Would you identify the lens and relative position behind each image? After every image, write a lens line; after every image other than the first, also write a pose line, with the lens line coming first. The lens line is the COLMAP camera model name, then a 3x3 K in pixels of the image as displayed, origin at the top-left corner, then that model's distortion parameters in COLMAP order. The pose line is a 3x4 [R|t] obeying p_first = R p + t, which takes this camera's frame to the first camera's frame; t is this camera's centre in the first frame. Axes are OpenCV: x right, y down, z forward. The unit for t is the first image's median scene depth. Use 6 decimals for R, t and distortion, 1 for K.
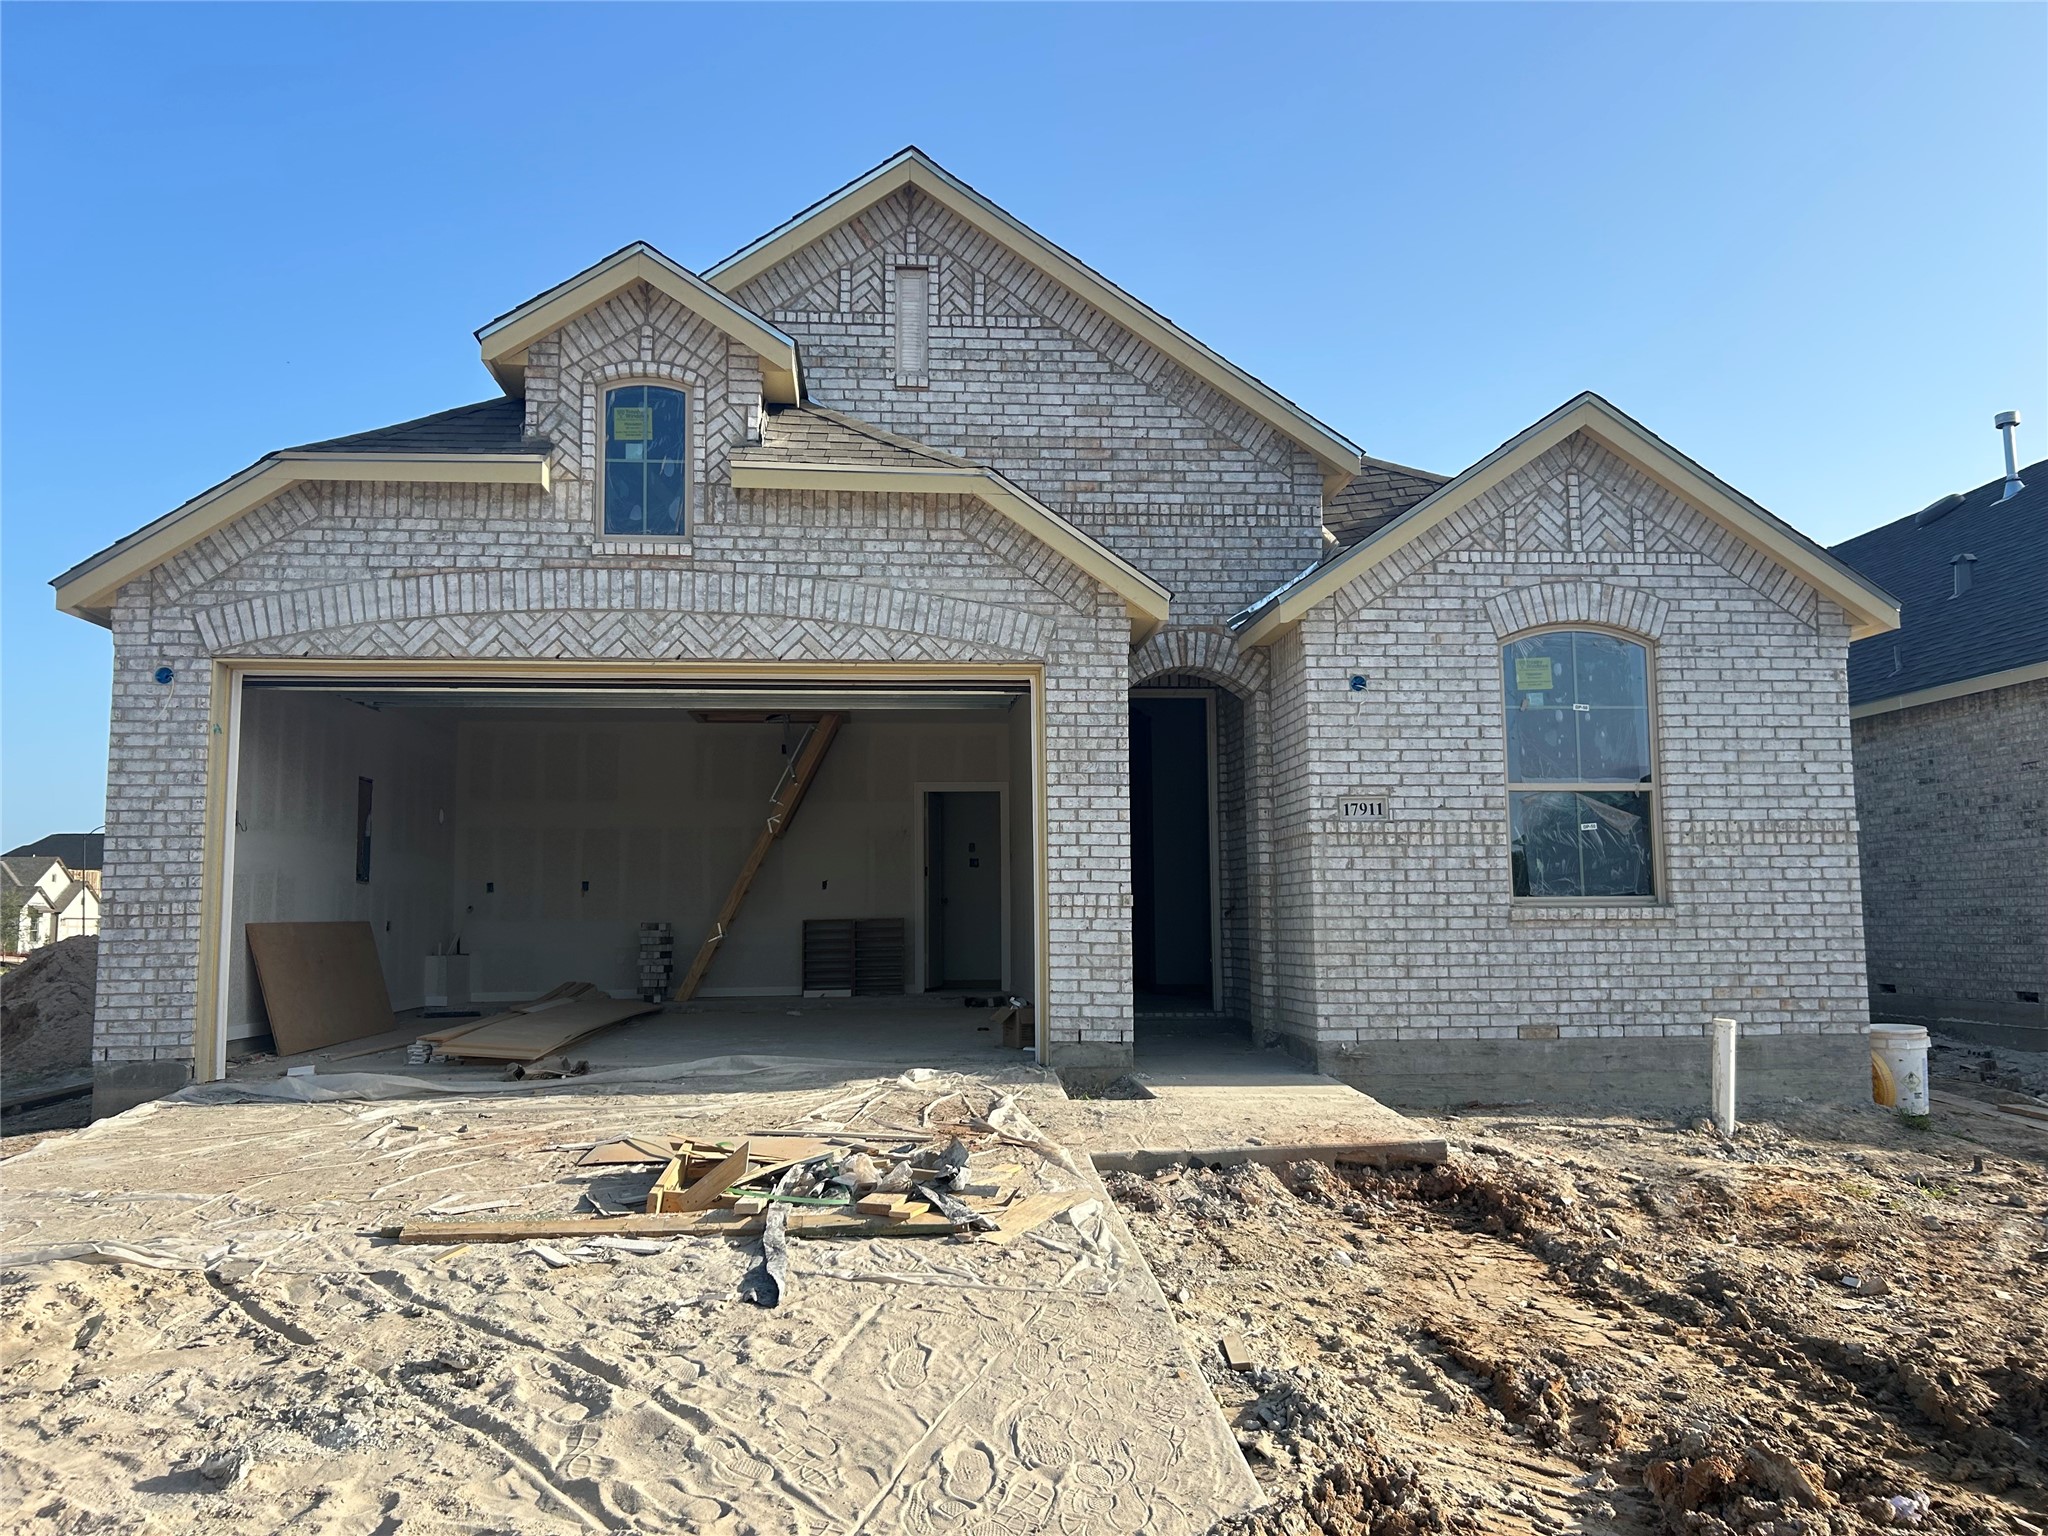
lens RADIAL K [[1531.6, 0, 1024.0], [0, 1531.6, 768.0], [0, 0, 1]] dist [0.075302, -0.122771]
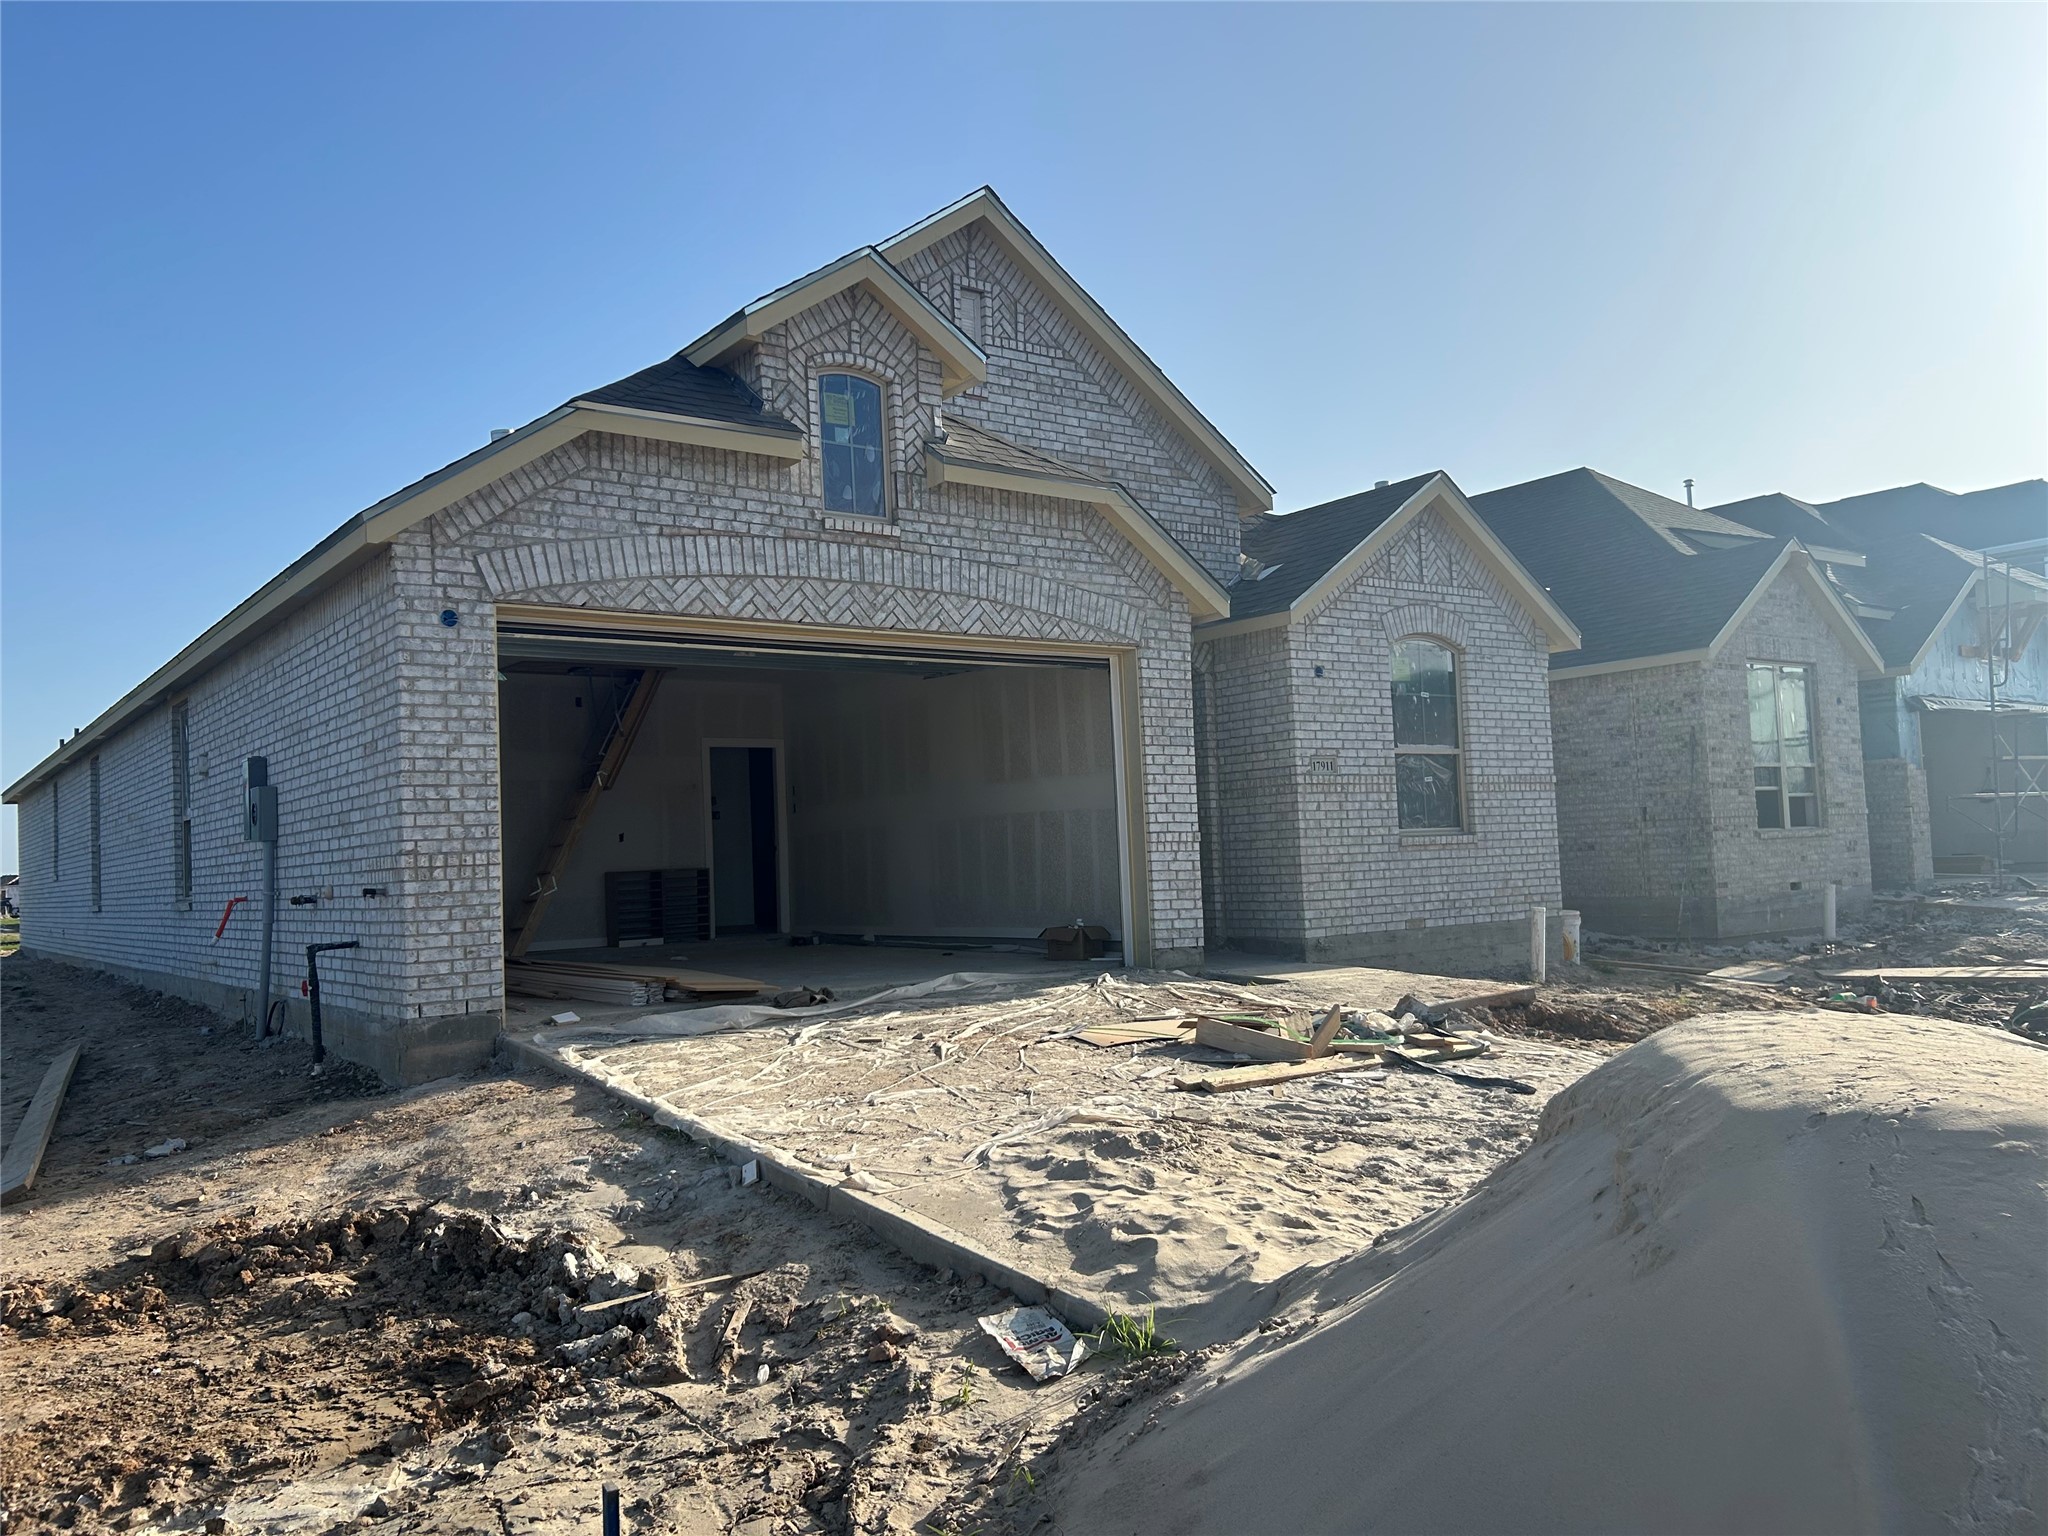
lens RADIAL K [[1546.3, 0, 985.8], [0, 1546.3, 785.0], [0, 0, 1]] dist [0.113207, -0.268057]
pose [[0.851699, 0.000362, 0.524031, -0.753187], [-0.019963, 0.999296, 0.031755, 0.006222], [-0.523651, -0.037507, 0.851107, -0.004156]]
